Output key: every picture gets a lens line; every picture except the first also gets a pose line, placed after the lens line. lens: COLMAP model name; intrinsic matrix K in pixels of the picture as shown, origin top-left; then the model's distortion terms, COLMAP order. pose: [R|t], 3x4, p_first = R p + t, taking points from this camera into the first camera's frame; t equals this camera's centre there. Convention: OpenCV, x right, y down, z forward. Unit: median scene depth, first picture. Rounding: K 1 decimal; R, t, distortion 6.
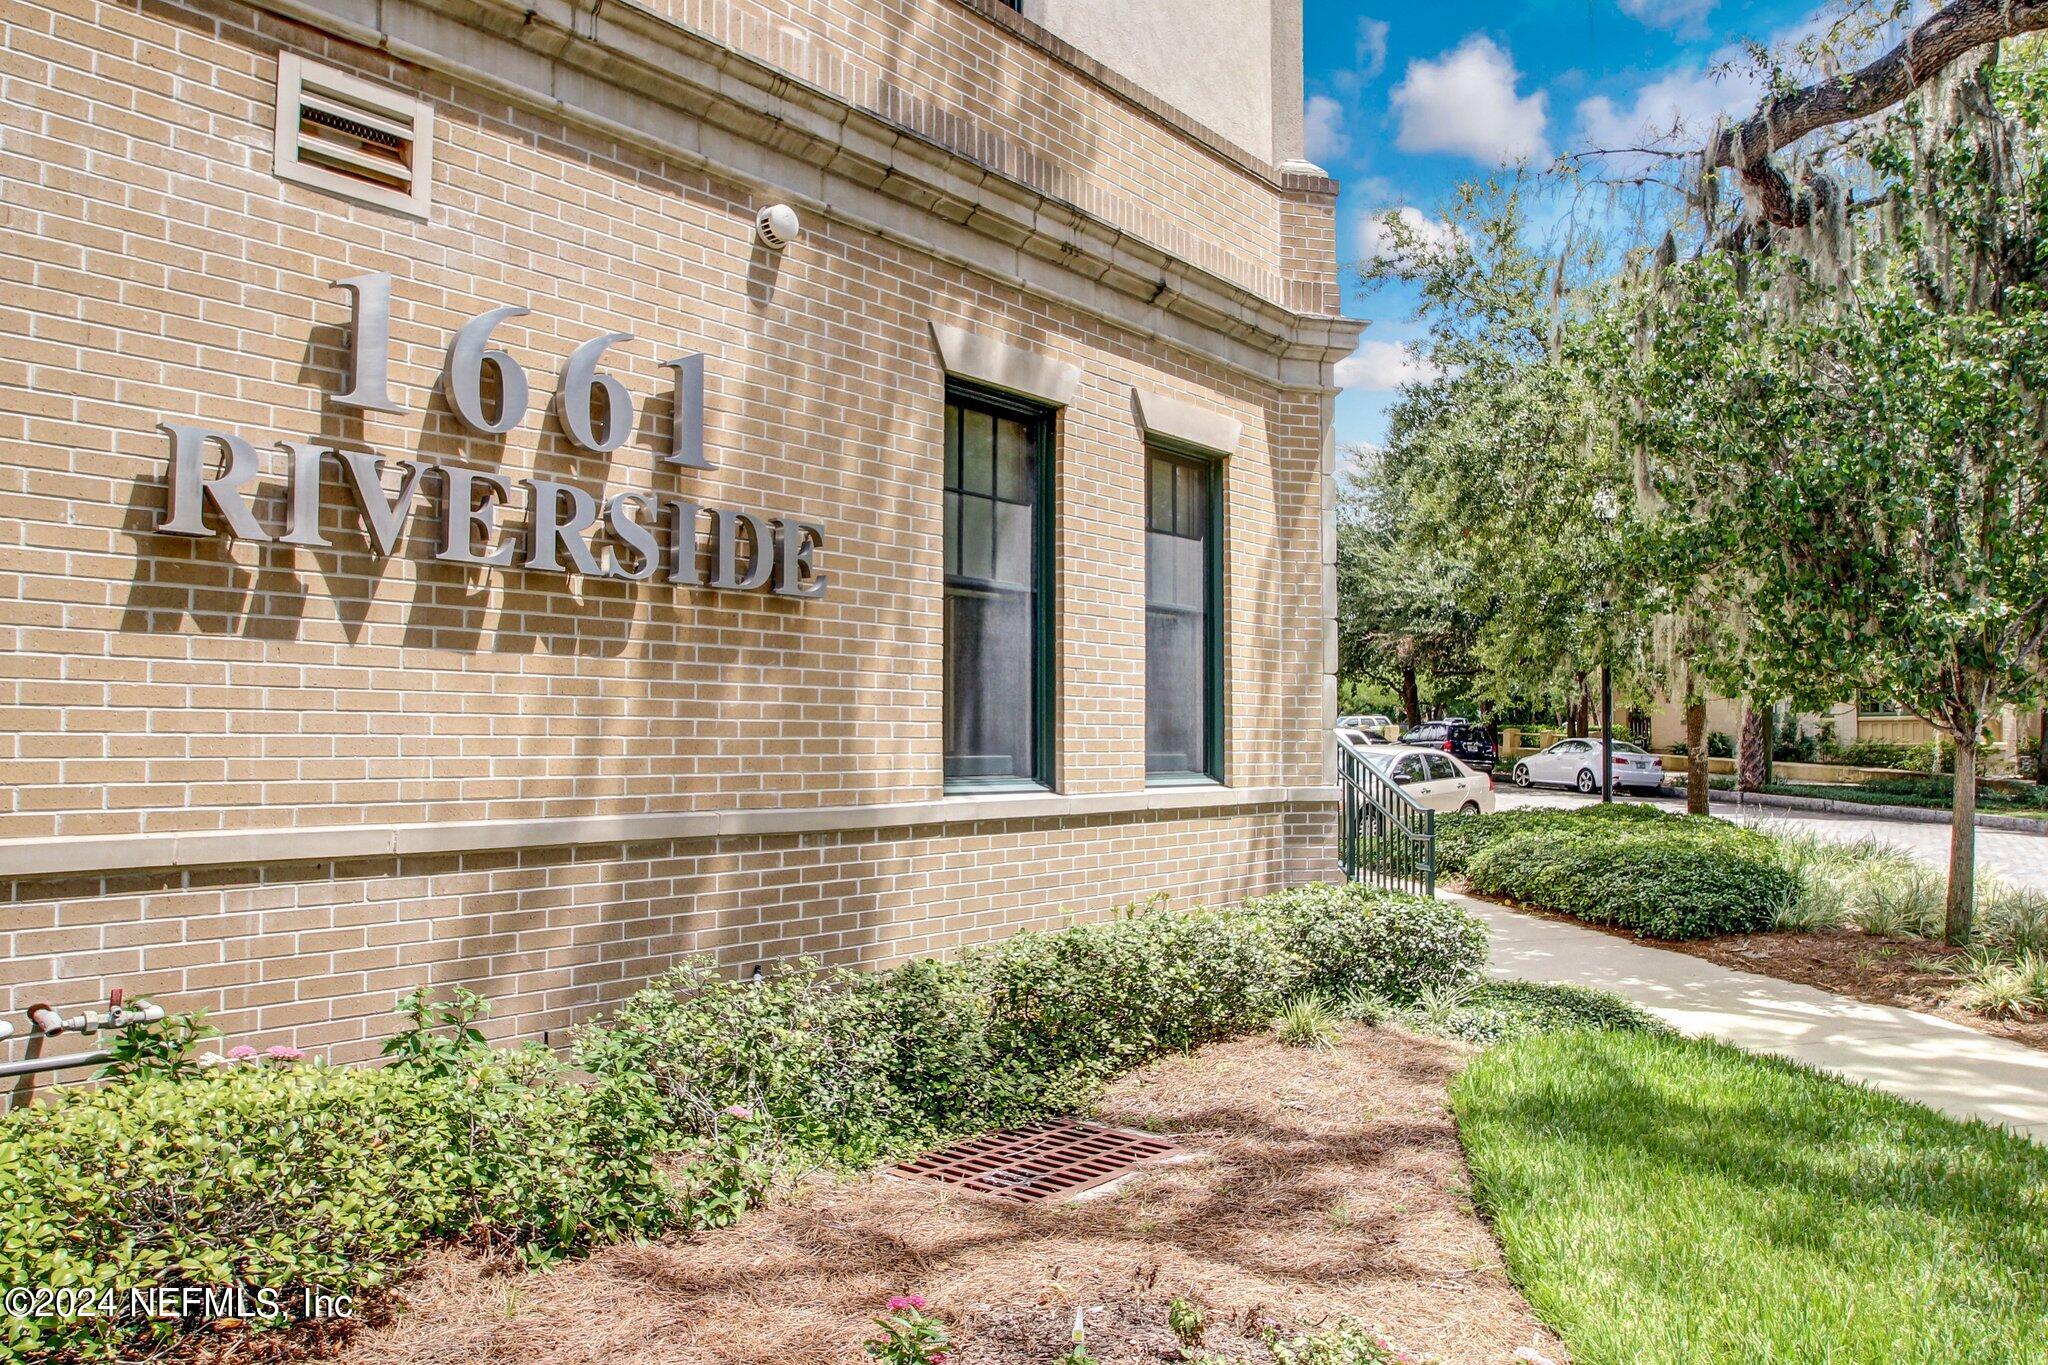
lens RADIAL K [[1415.3, 0, 1023.8], [0, 1415.3, 685.7], [0, 0, 1]] dist [-0.008827, -0.002298]
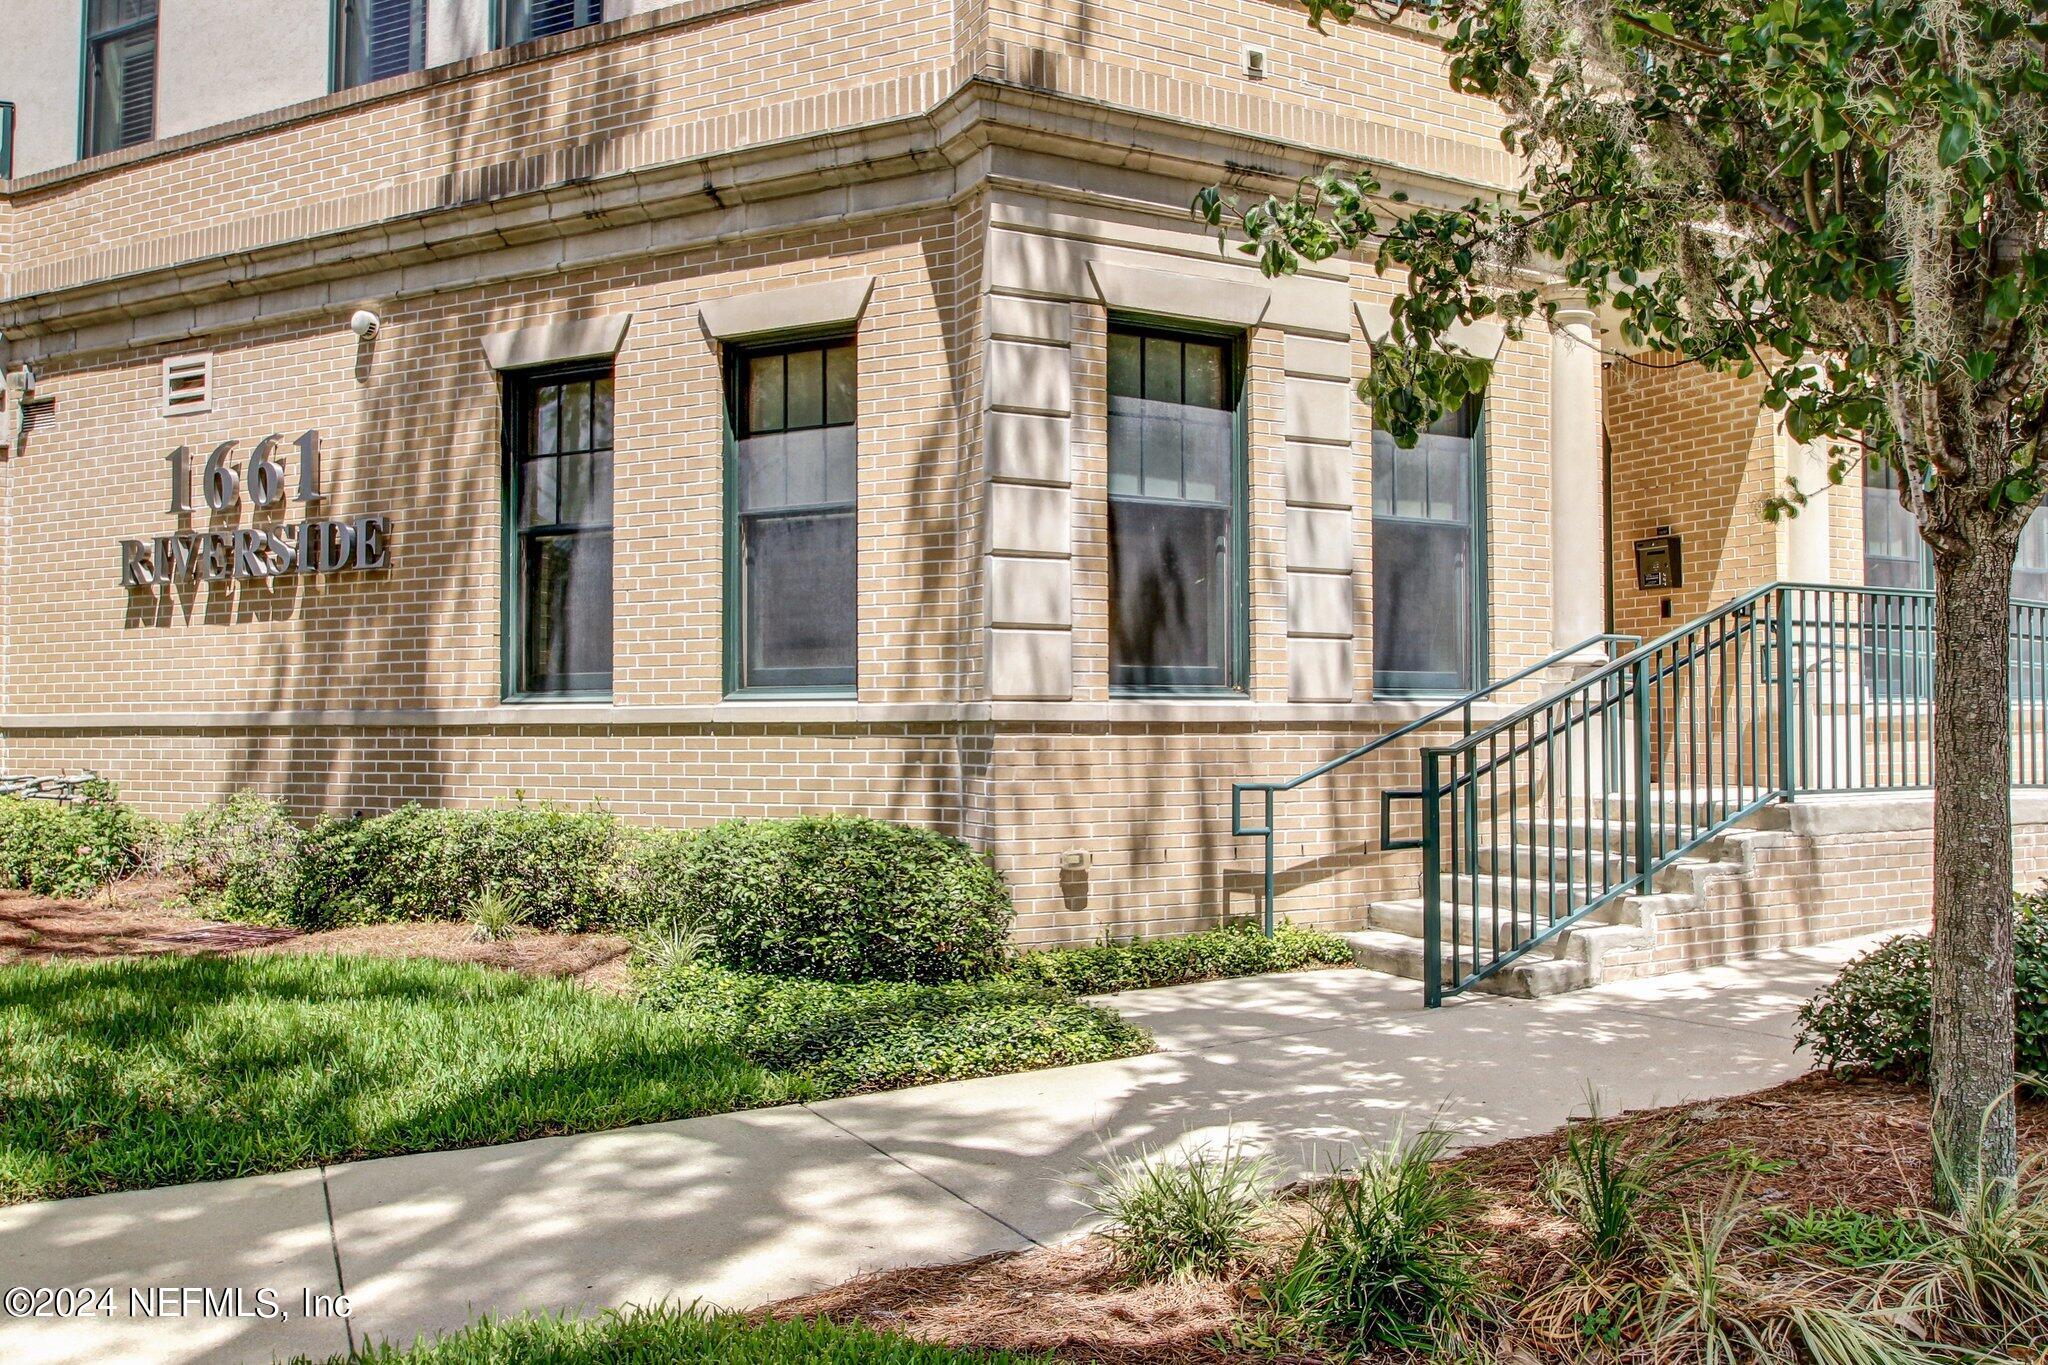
lens RADIAL K [[1610.7, 0, 1023.7], [0, 1610.7, 677.0], [0, 0, 1]] dist [-0.004159, 0.003085]
pose [[0.237441, -0.028434, -0.970986, 1.632901], [0.048267, 0.998682, -0.017442, 0.113205], [0.970202, -0.042725, 0.238501, 1.240216]]
